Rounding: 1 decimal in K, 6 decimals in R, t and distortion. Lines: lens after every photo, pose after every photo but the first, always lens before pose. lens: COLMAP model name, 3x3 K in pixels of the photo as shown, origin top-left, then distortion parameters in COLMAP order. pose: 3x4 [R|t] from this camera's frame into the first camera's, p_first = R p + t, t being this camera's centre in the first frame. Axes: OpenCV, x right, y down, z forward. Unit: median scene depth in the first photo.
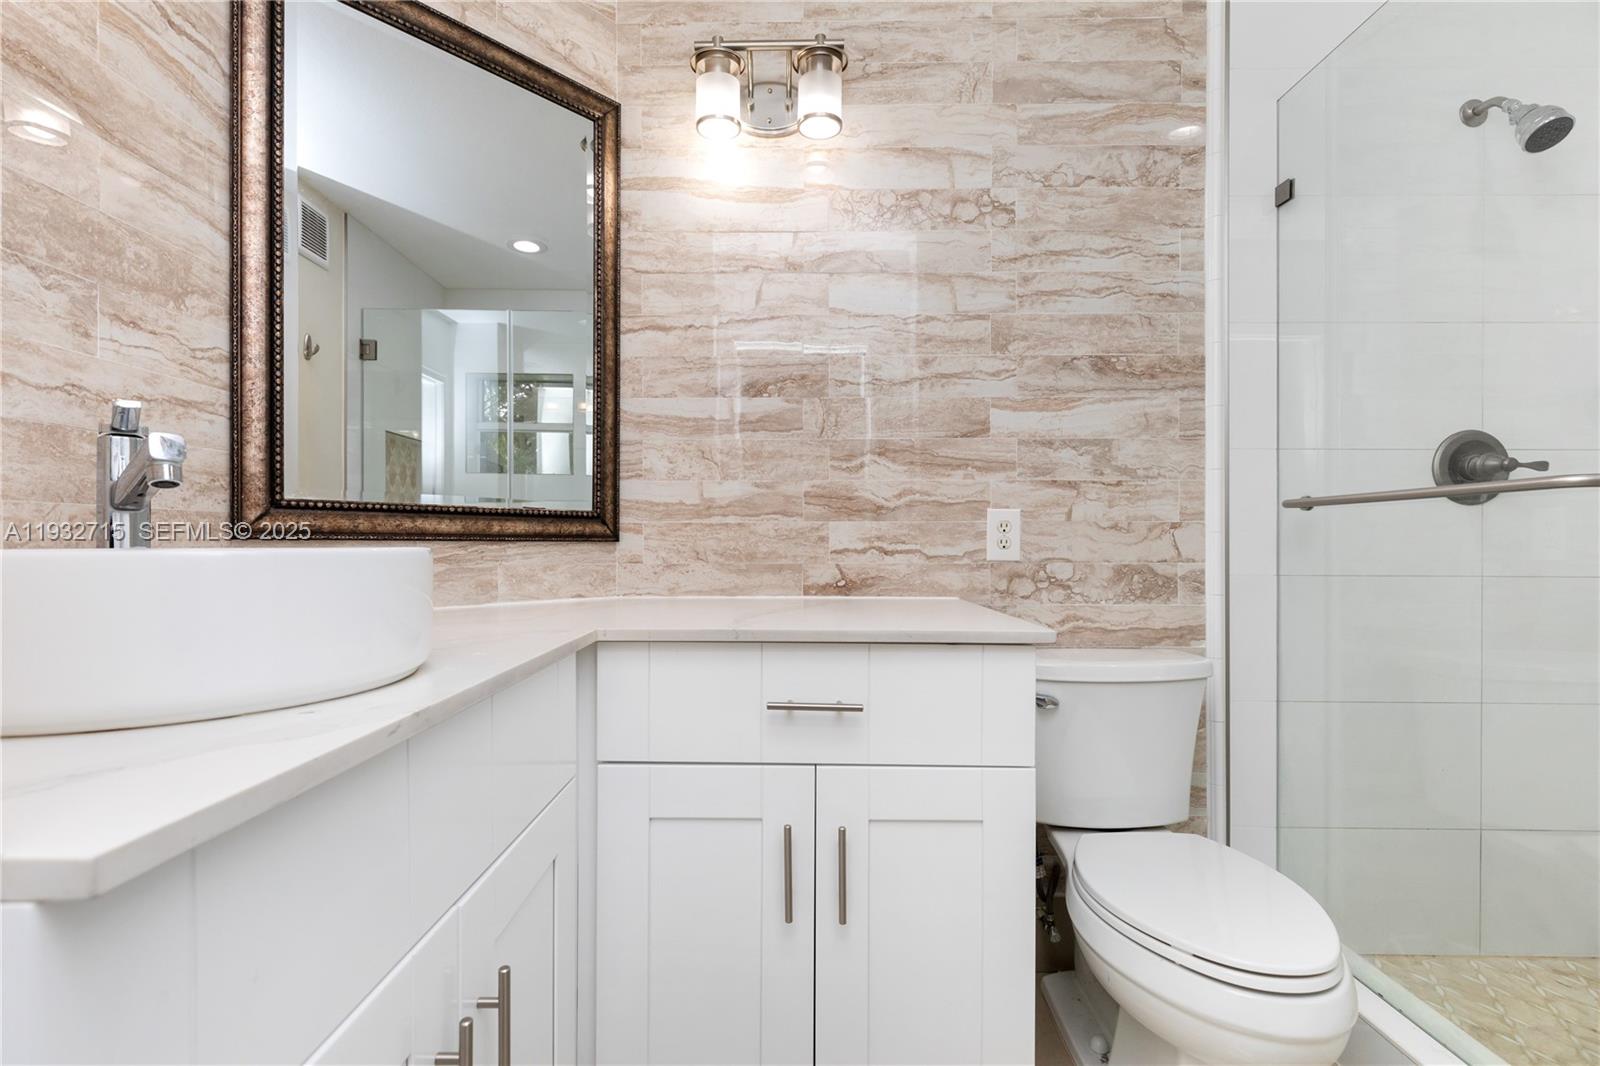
lens RADIAL K [[747.6, 0, 778.5], [0, 747.6, 537.4], [0, 0, 1]] dist [0.014447, -0.005117]
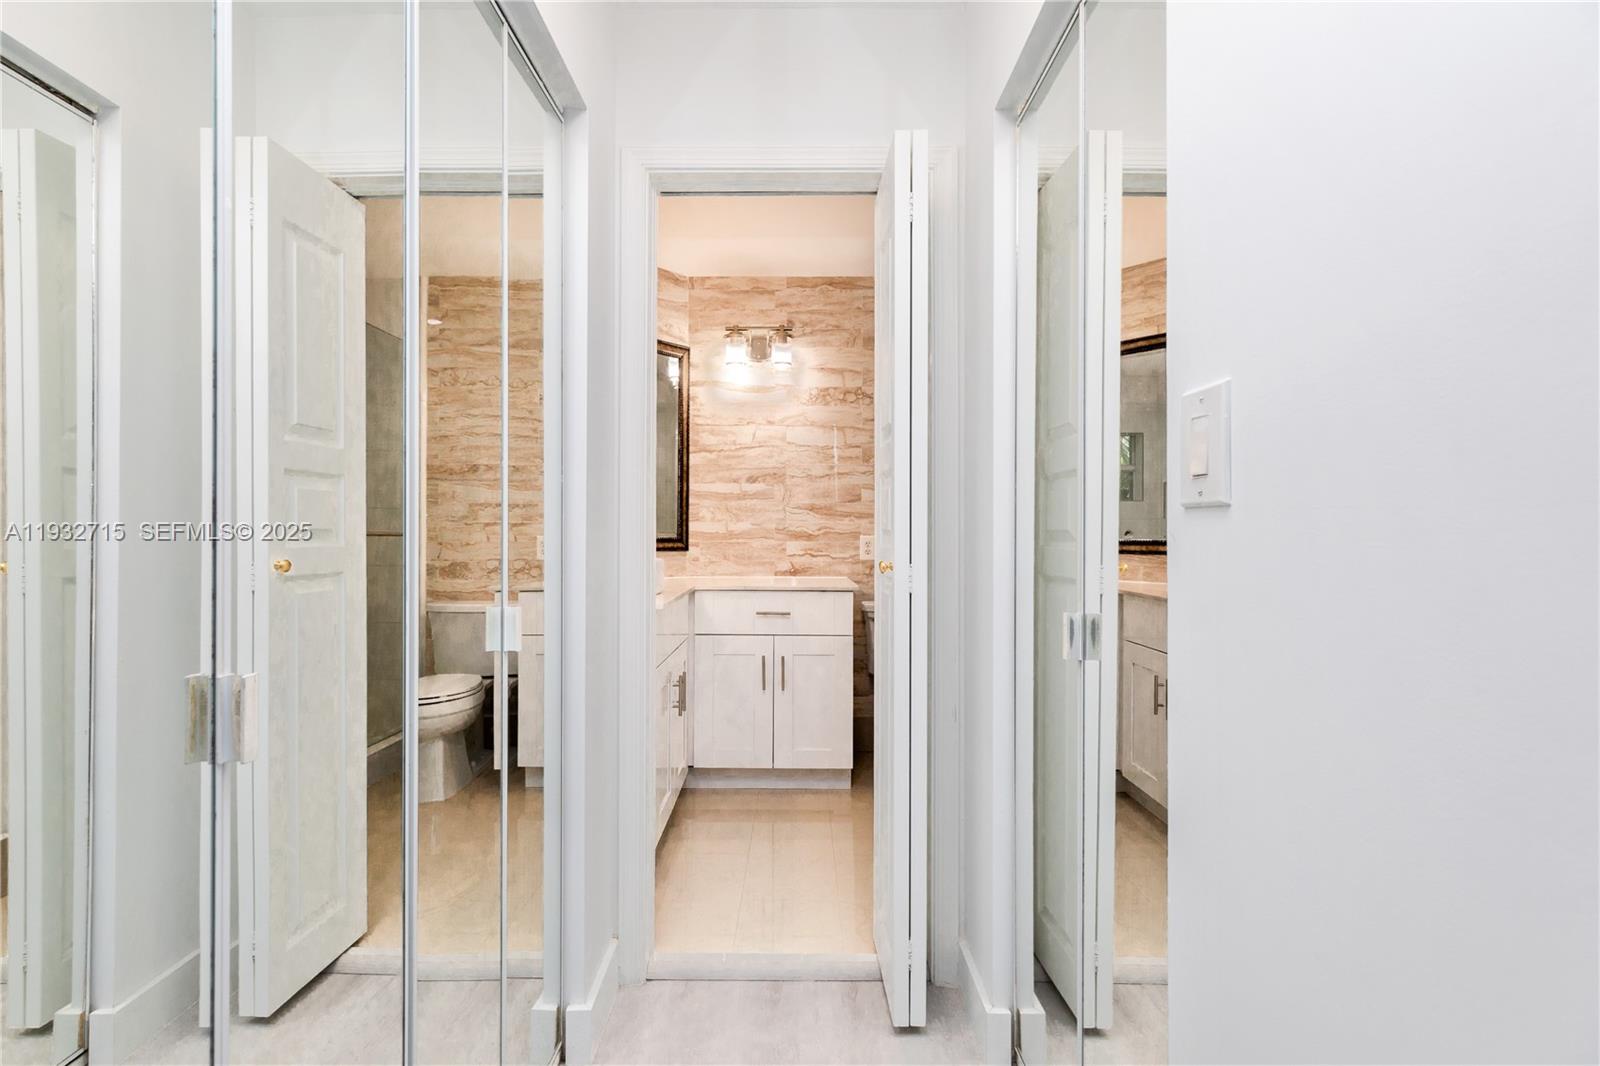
lens RADIAL K [[726.0, 0, 786.8], [0, 726.0, 536.9], [0, 0, 1]] dist [0.004216, -0.000587]
pose [[0.999843, 0.001870, 0.017637, 0.031417], [-0.001919, 0.999994, 0.002787, -0.040293], [-0.017632, -0.002820, 0.999841, -1.079831]]
